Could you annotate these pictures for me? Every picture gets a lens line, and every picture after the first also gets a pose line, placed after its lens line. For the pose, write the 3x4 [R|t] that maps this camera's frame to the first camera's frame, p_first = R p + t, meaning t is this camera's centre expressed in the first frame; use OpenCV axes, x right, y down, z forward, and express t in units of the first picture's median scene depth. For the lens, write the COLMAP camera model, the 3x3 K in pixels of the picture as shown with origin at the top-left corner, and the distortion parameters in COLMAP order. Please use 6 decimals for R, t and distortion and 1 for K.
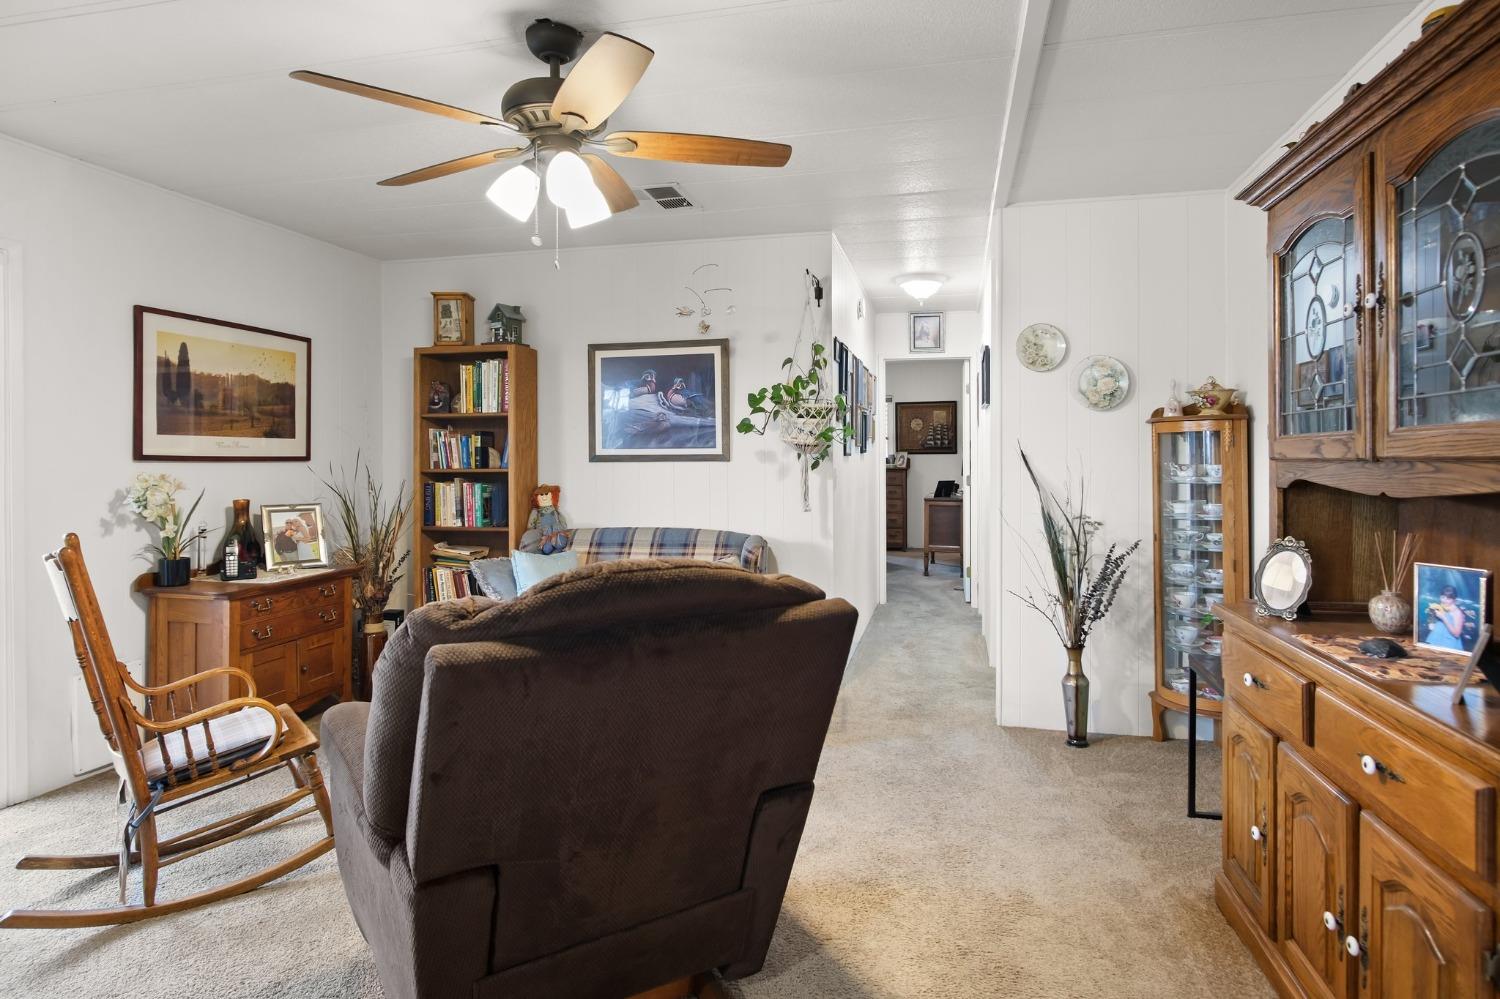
lens RADIAL K [[787.0, 0, 755.1], [0, 787.0, 459.4], [0, 0, 1]] dist [-0.013933, 0.000463]
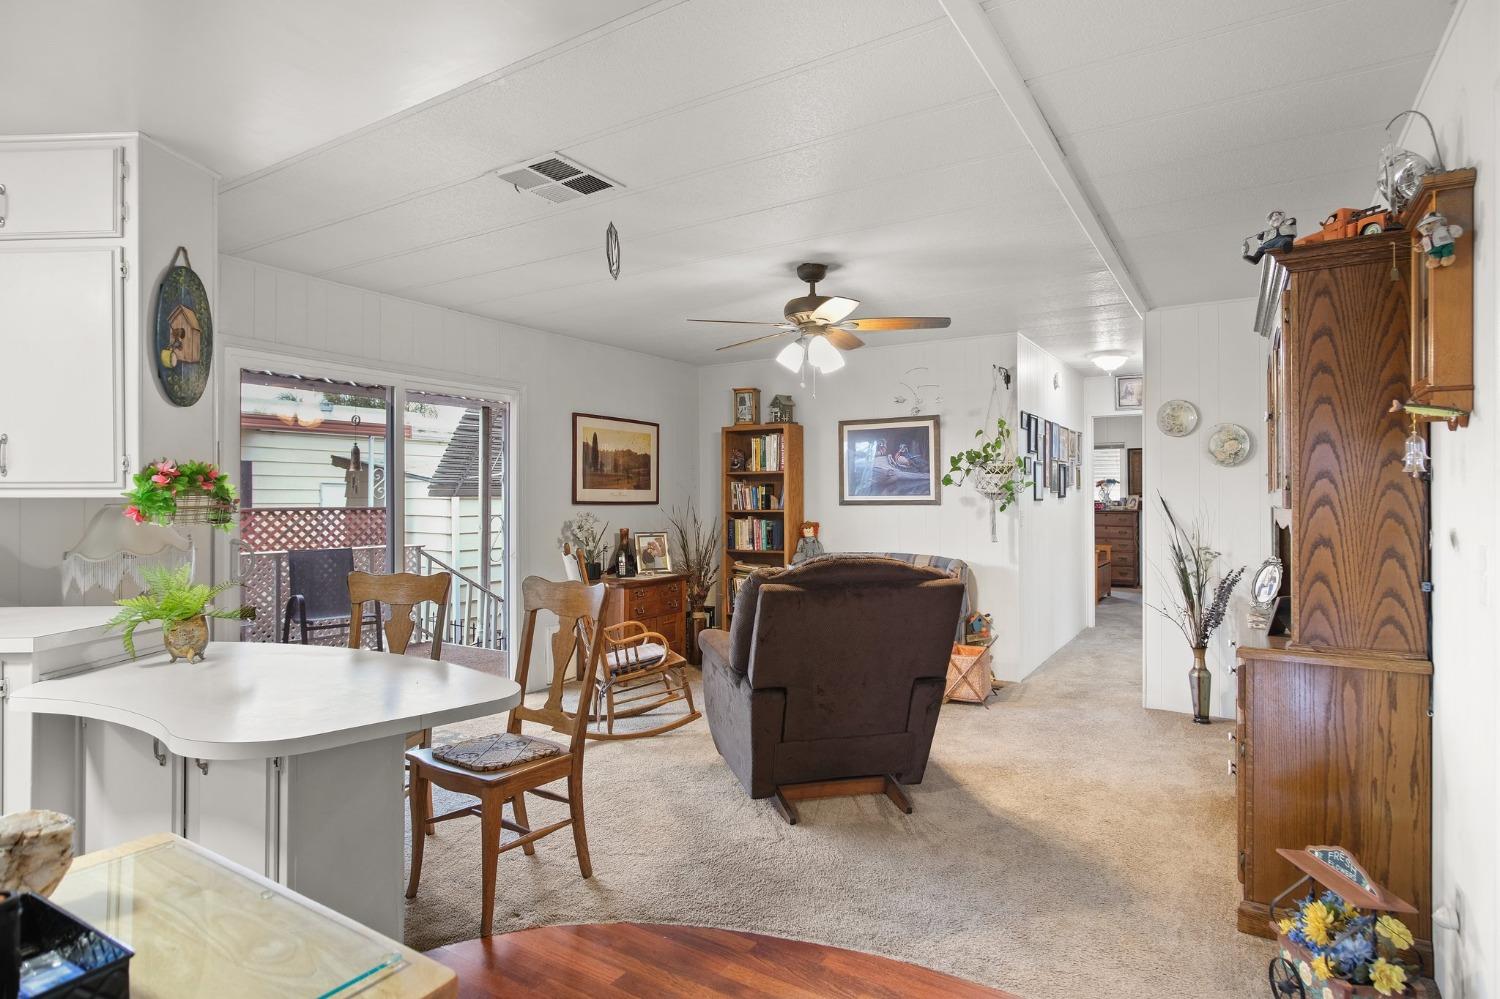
lens RADIAL K [[802.0, 0, 749.6], [0, 802.0, 493.4], [0, 0, 1]] dist [-0.004762, 0.000125]
pose [[0.943879, -0.003081, -0.330277, 0.116522], [0.000252, 0.999963, -0.008610, -0.006135], [0.330292, 0.008044, 0.943845, -0.424025]]
